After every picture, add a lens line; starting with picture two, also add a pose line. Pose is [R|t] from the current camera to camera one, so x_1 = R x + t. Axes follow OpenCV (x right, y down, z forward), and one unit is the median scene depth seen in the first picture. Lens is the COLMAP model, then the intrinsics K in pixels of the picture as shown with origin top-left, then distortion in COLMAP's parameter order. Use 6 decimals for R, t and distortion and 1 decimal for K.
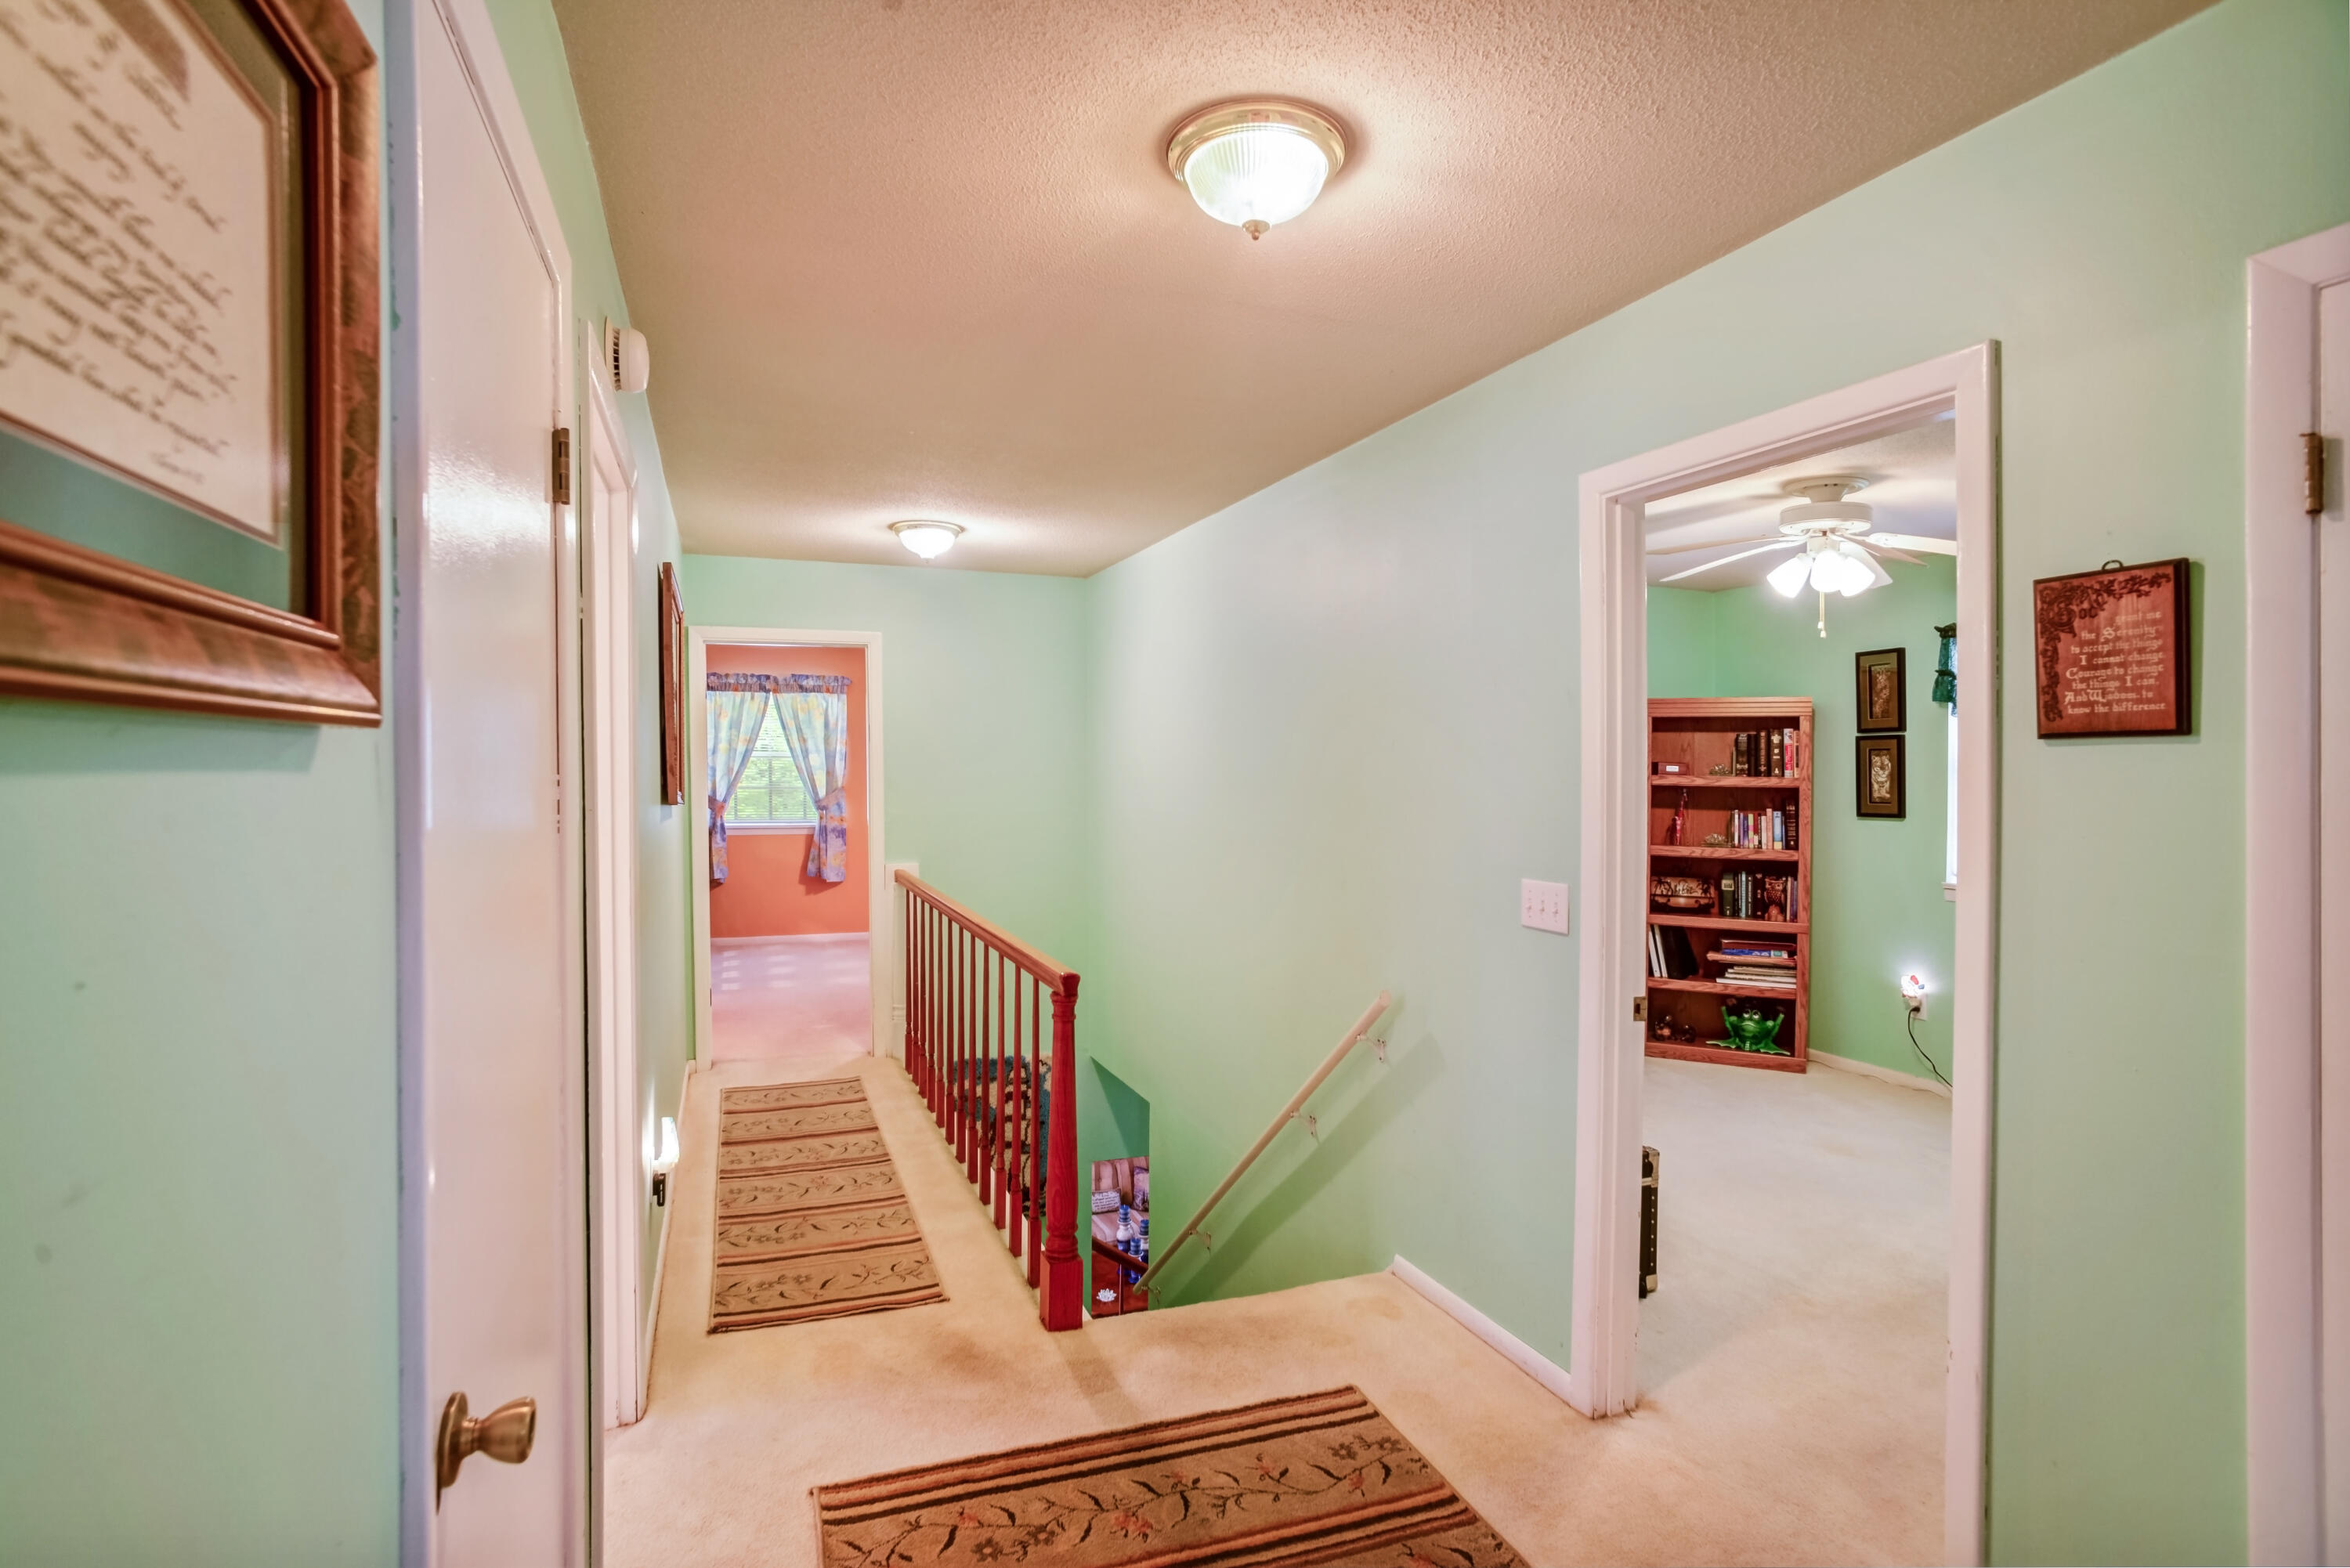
lens RADIAL K [[1171.7, 0, 1161.6], [0, 1171.7, 799.9], [0, 0, 1]] dist [-0.067011, 0.040950]
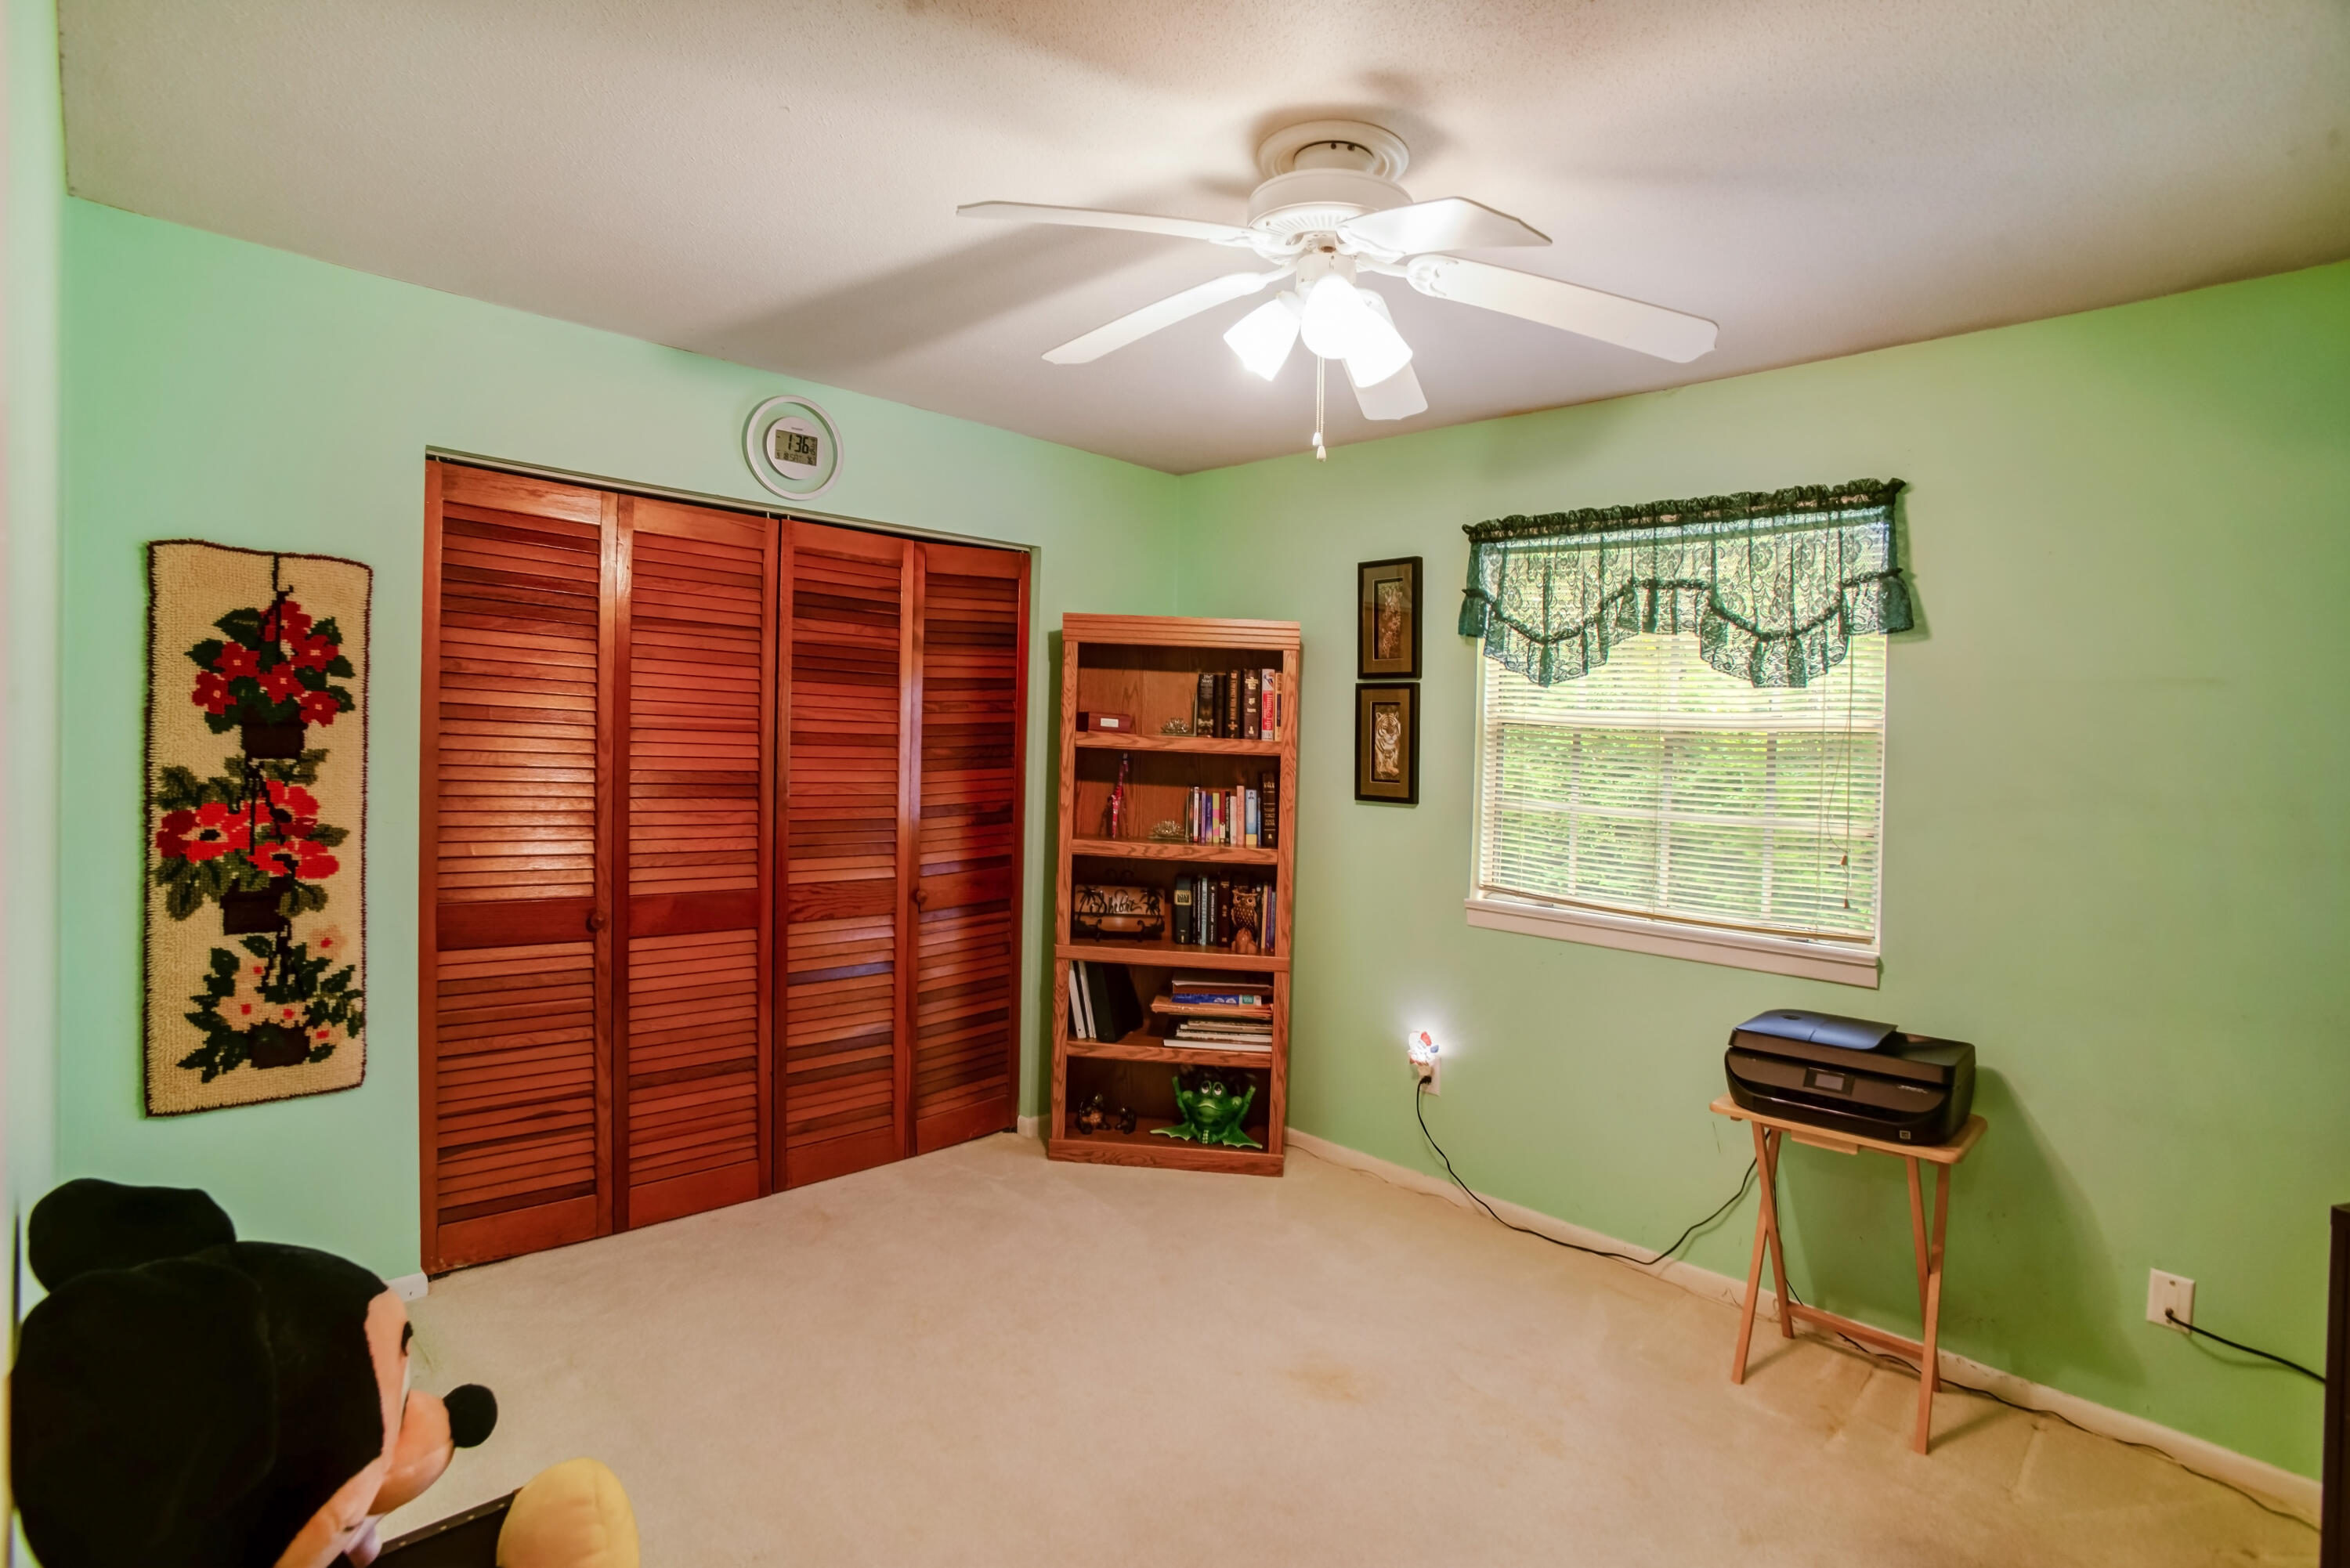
lens RADIAL K [[1137.7, 0, 1174.6], [0, 1137.7, 741.7], [0, 0, 1]] dist [-0.060303, 0.033267]
pose [[0.919456, 0.023737, 0.392475, 0.228794], [-0.020160, 0.999709, -0.013232, -0.008795], [-0.392675, 0.004254, 0.919667, 0.401640]]
